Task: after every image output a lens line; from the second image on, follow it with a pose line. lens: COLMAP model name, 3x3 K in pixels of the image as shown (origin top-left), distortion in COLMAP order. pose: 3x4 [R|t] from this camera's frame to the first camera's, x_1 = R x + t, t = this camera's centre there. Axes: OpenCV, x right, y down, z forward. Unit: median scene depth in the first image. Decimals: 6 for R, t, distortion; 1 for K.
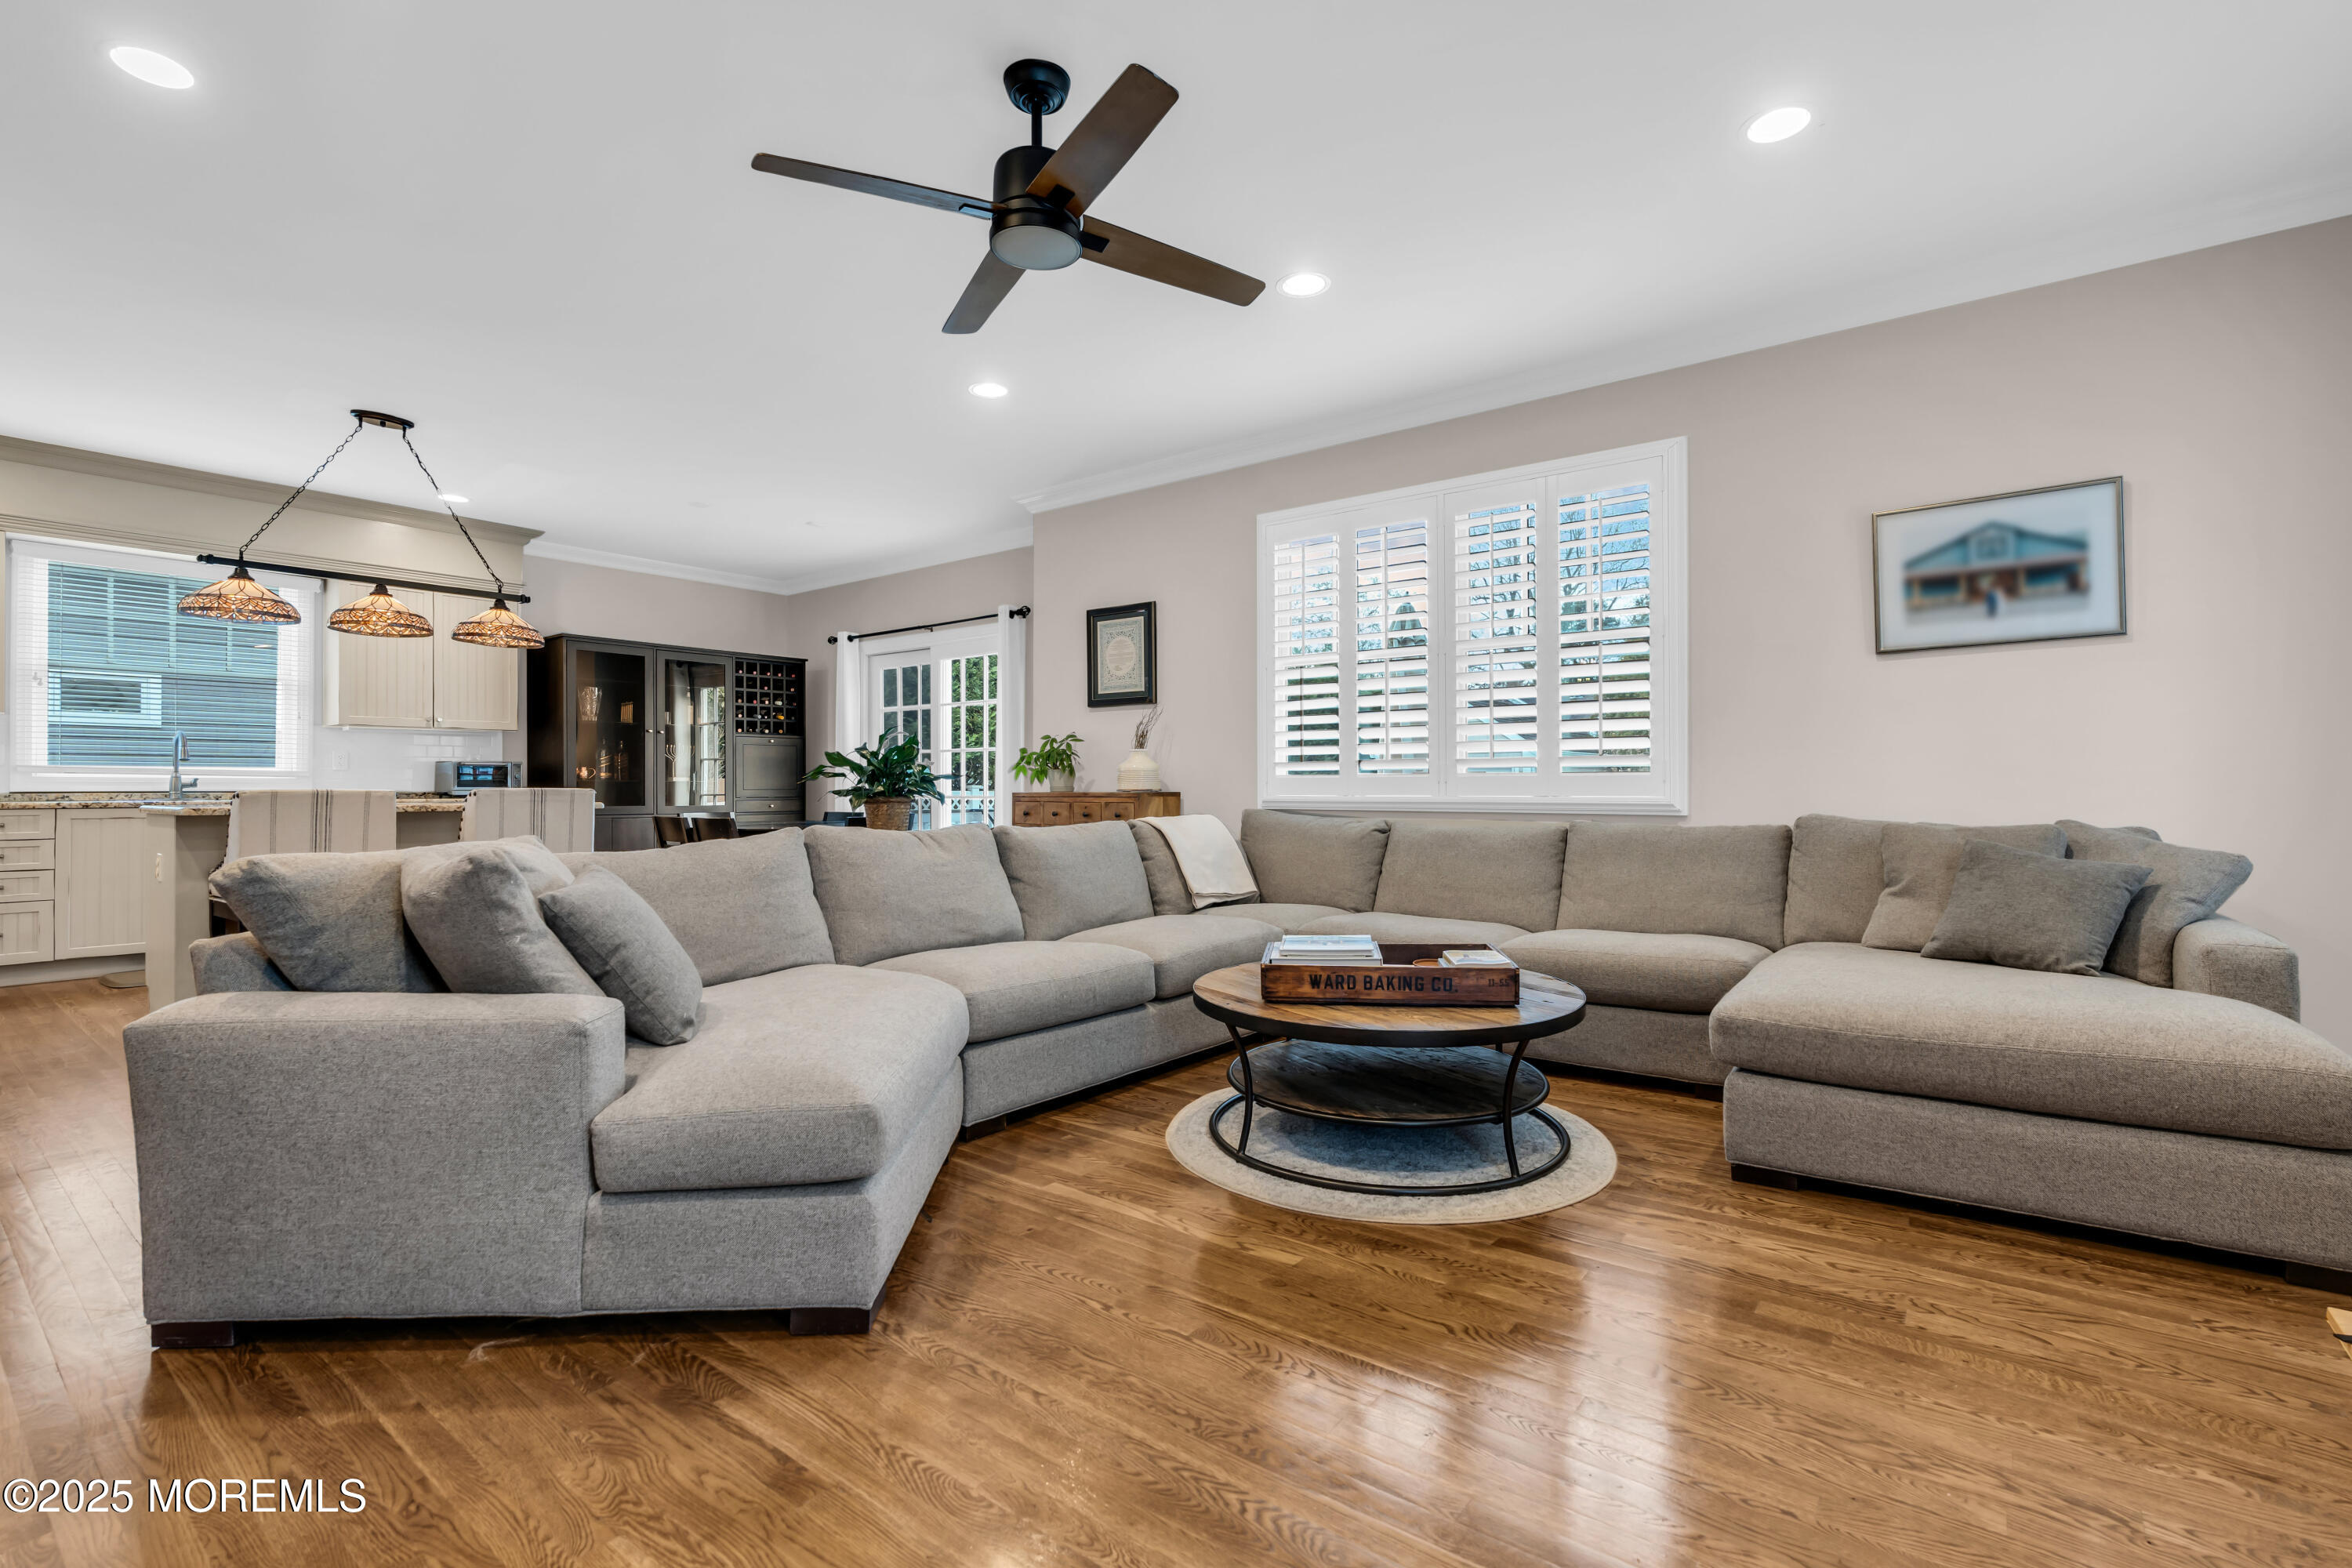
lens RADIAL K [[1060.2, 0, 1179.4], [0, 1060.2, 781.2], [0, 0, 1]] dist [-0.012682, 0.004734]
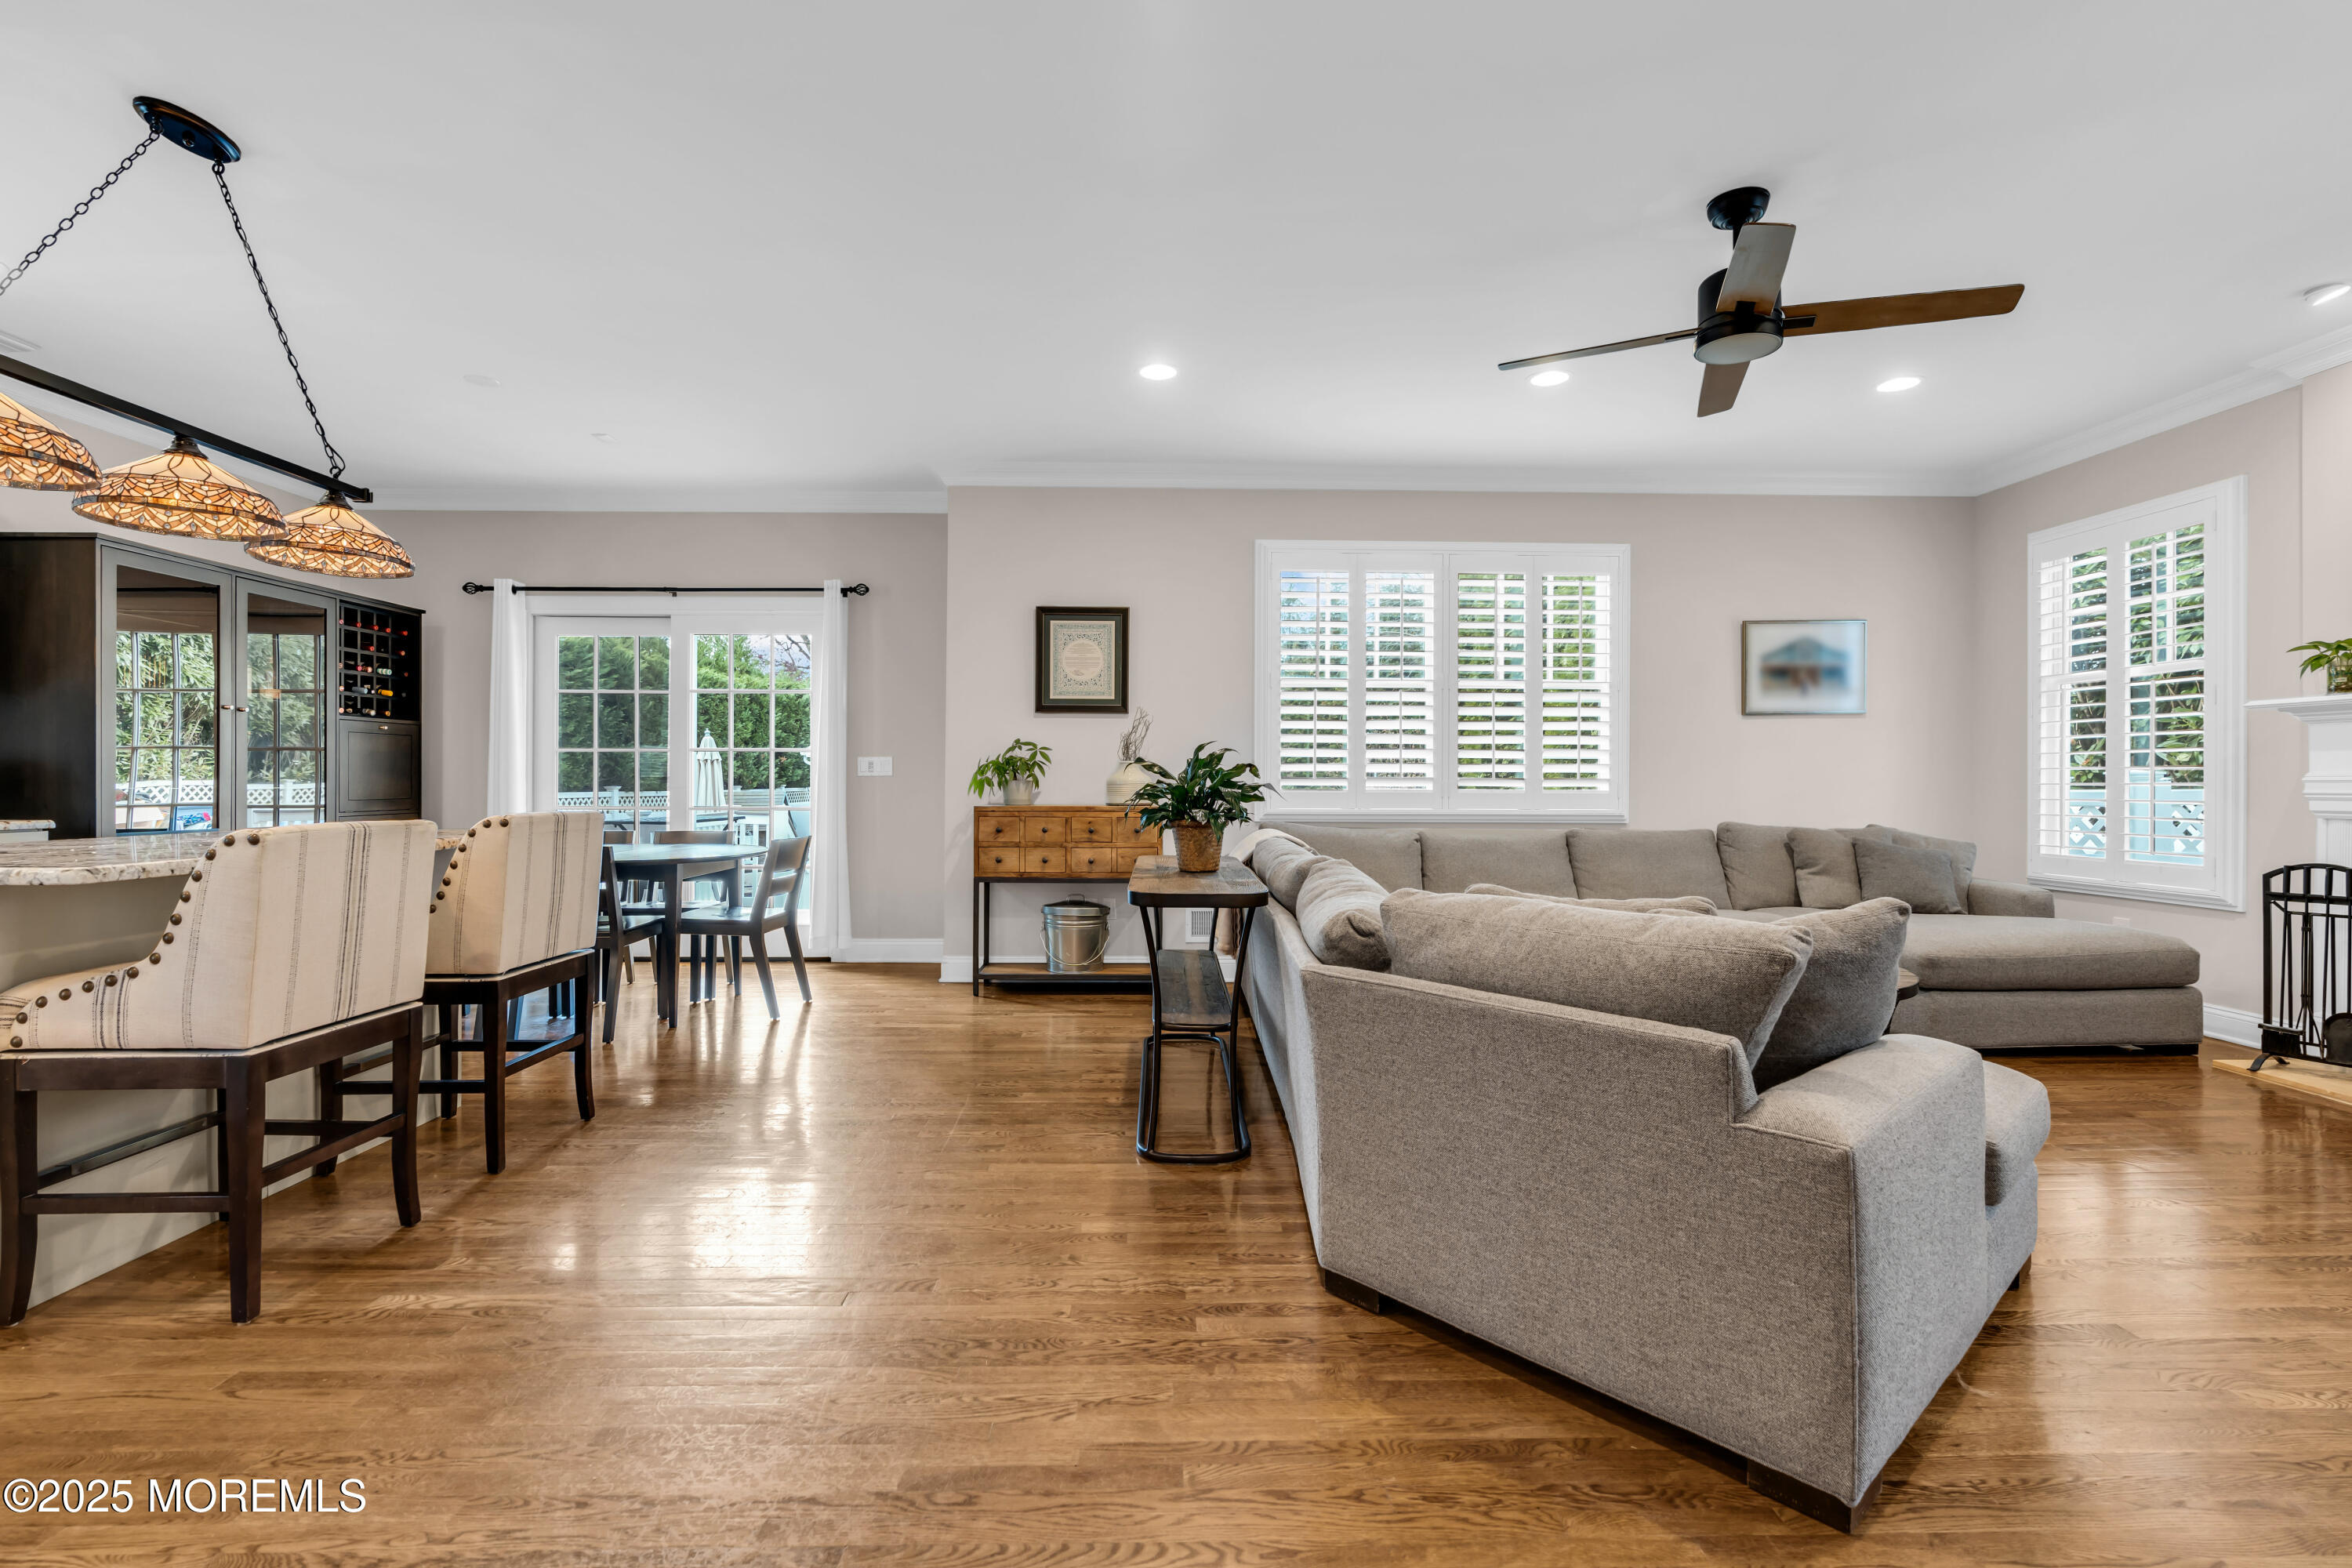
lens RADIAL K [[1060.2, 0, 1171.3], [0, 1060.2, 785.1], [0, 0, 1]] dist [-0.012682, 0.004734]
pose [[0.776940, 0.003711, 0.629563, -0.580416], [-0.009562, 0.999937, 0.005906, -0.013281], [-0.629501, -0.010608, 0.776927, 0.215460]]
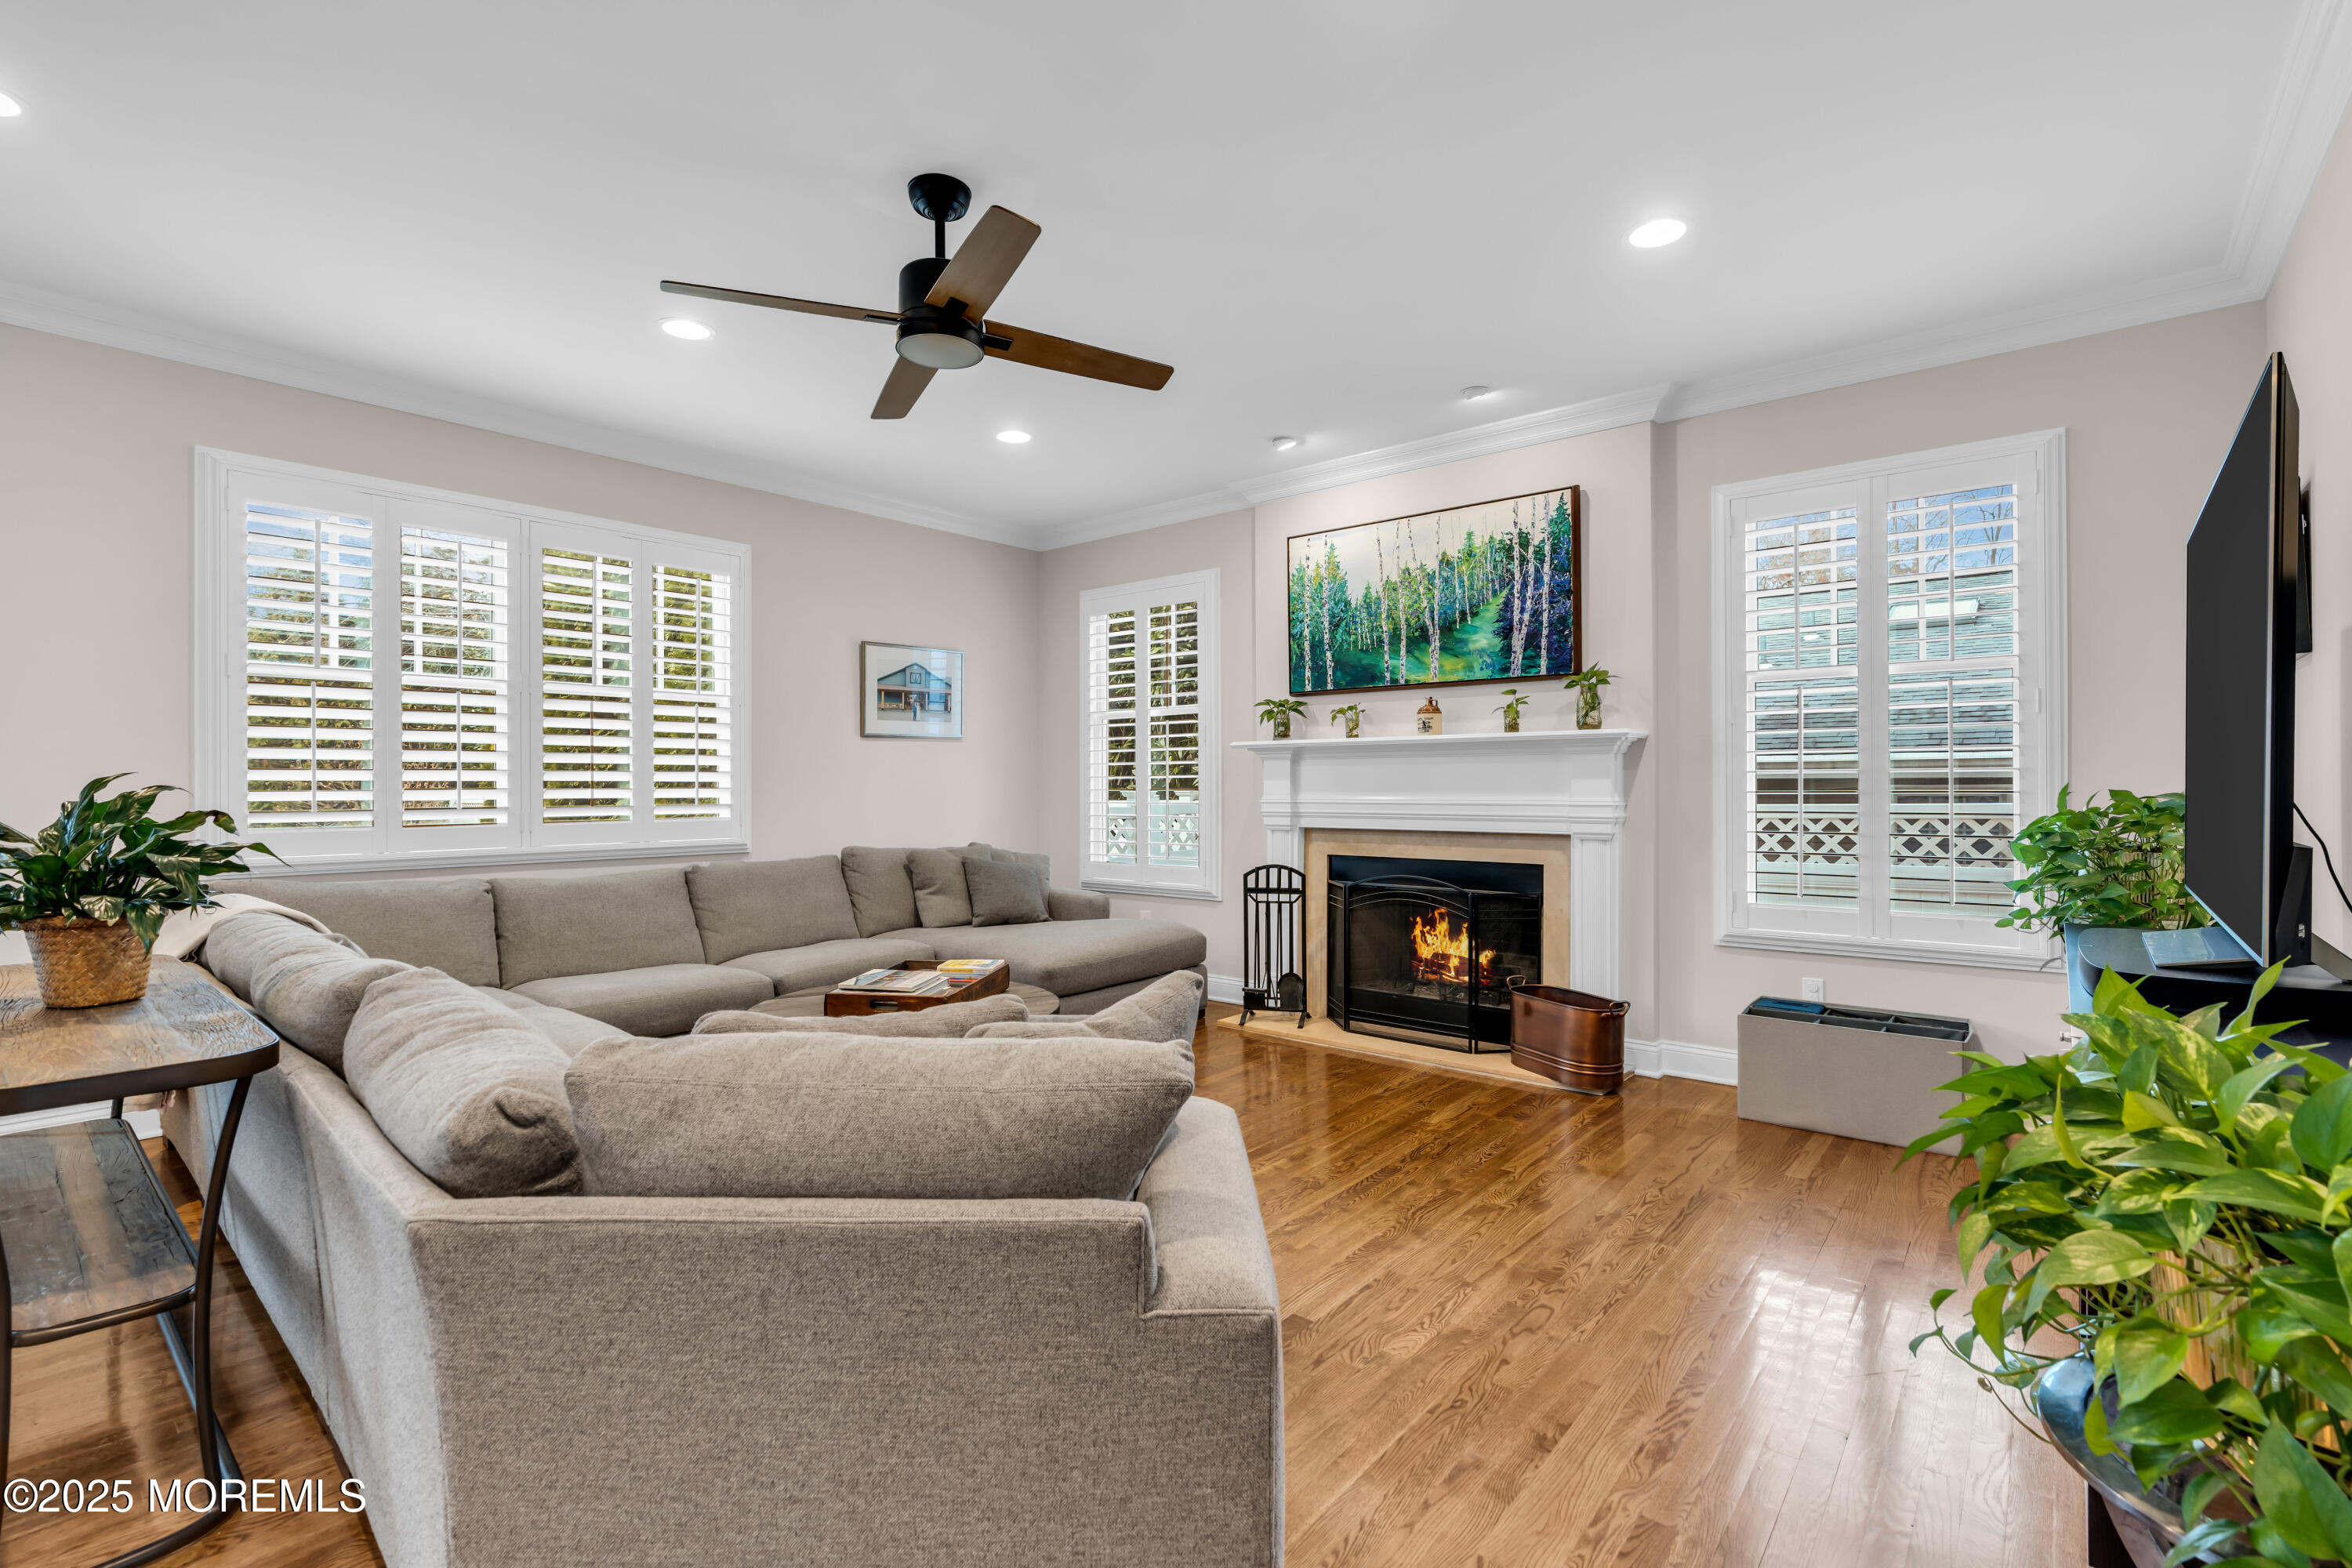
lens RADIAL K [[1060.2, 0, 1176.3], [0, 1060.2, 786.9], [0, 0, 1]] dist [-0.012682, 0.004734]
pose [[0.037973, 0.000472, 0.999279, -0.511211], [-0.002516, 0.999997, -0.000377, -0.031057], [-0.999276, -0.002500, 0.037974, 0.316130]]
